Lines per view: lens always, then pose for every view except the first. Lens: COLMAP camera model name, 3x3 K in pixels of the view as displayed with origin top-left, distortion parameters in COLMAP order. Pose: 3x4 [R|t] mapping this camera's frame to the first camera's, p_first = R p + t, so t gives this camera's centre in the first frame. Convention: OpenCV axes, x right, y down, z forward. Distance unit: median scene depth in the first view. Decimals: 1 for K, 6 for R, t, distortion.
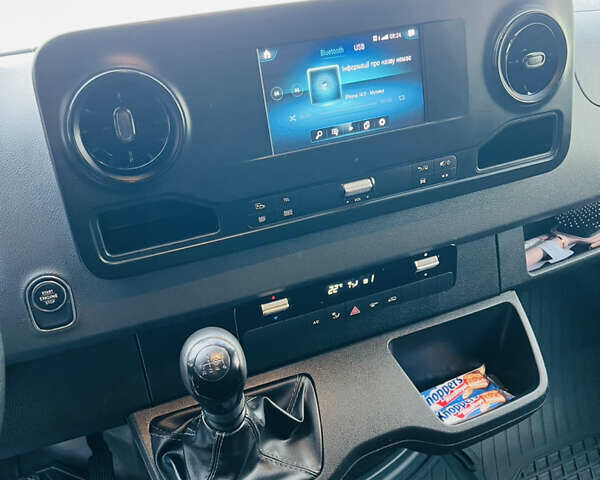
lens RADIAL K [[616.6, 0, 300.2], [0, 616.6, 239.1], [0, 0, 1]] dist [0.023745, 0.000000]
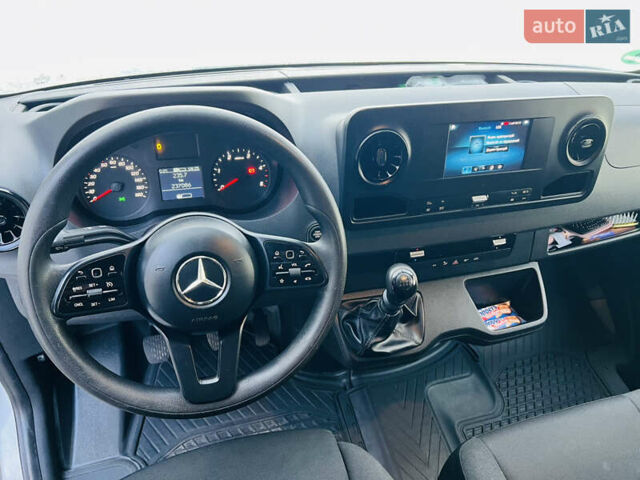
lens RADIAL K [[473.8, 0, 319.9], [0, 473.8, 240.9], [0, 0, 1]] dist [-0.004689, -0.004534]
pose [[0.987874, 0.154621, -0.014070, -0.295454], [-0.151638, 0.980320, 0.126407, -0.059514], [0.033338, -0.122740, 0.991879, -0.385609]]
